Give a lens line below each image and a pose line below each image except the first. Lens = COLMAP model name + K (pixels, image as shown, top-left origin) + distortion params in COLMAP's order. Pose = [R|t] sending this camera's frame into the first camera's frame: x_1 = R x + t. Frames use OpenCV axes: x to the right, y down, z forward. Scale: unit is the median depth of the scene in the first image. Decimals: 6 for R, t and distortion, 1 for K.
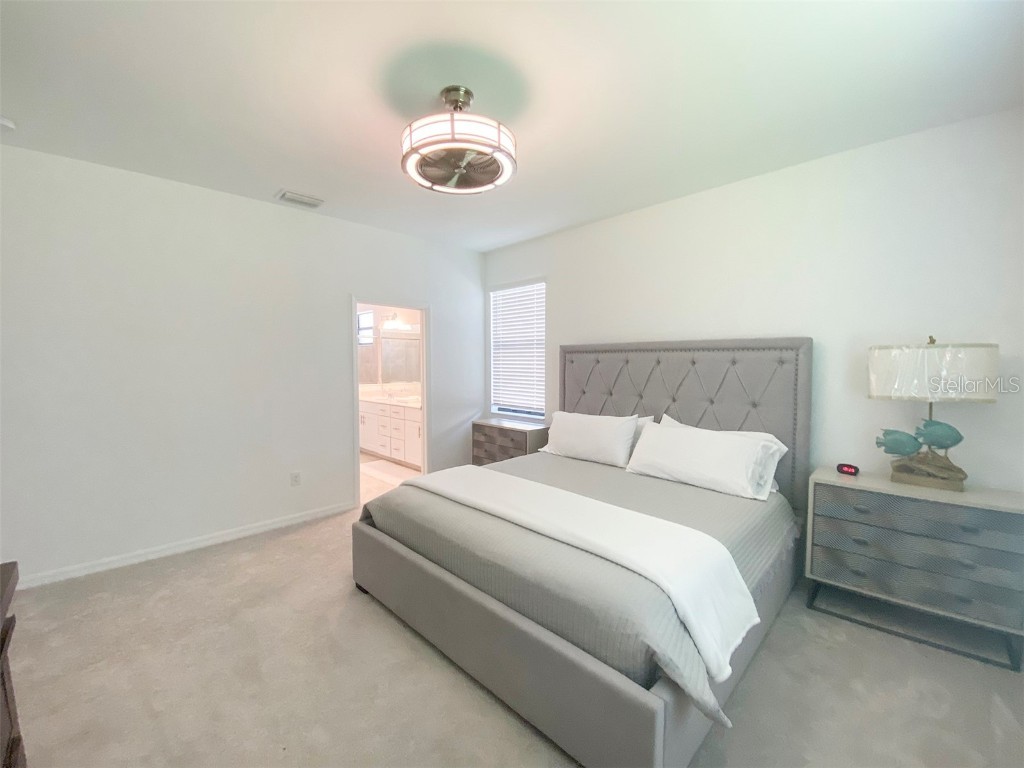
lens RADIAL K [[414.6, 0, 512.0], [0, 414.6, 384.0], [0, 0, 1]] dist [0.000845, -0.012896]
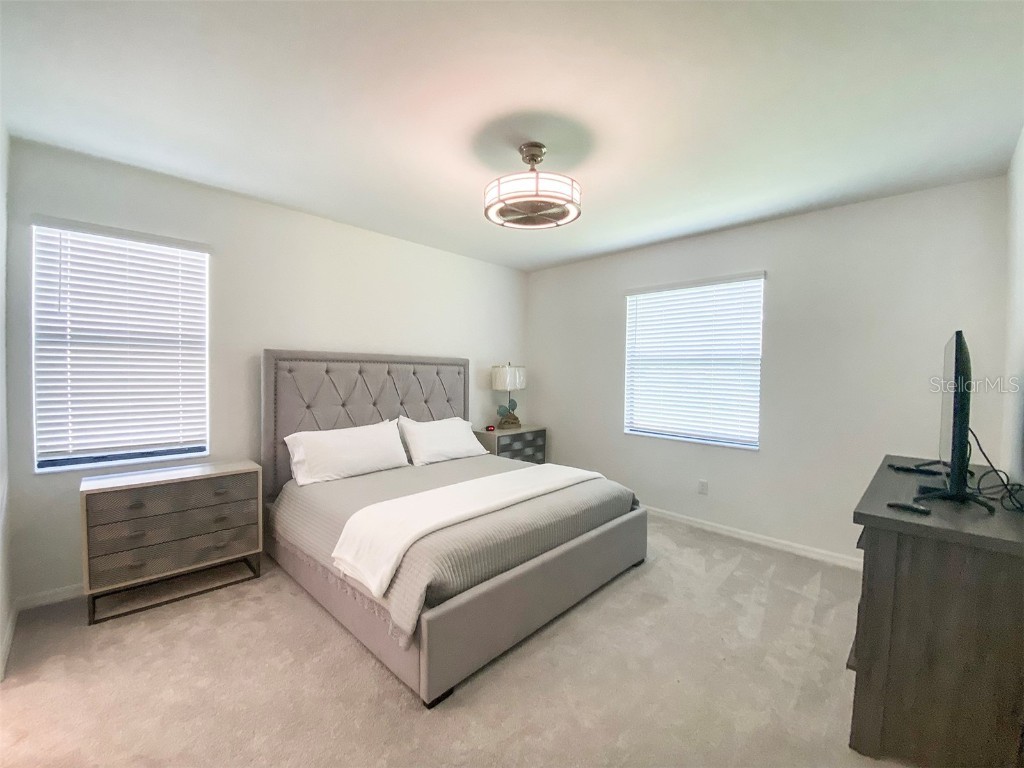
lens RADIAL K [[373.1, 0, 512.0], [0, 373.1, 384.0], [0, 0, 1]] dist [-0.068868, 0.000021]
pose [[-0.057335, -0.029405, 0.997922, -0.639971], [0.036797, 0.998825, 0.031545, -0.036439], [-0.997677, 0.038530, -0.056186, 0.649907]]
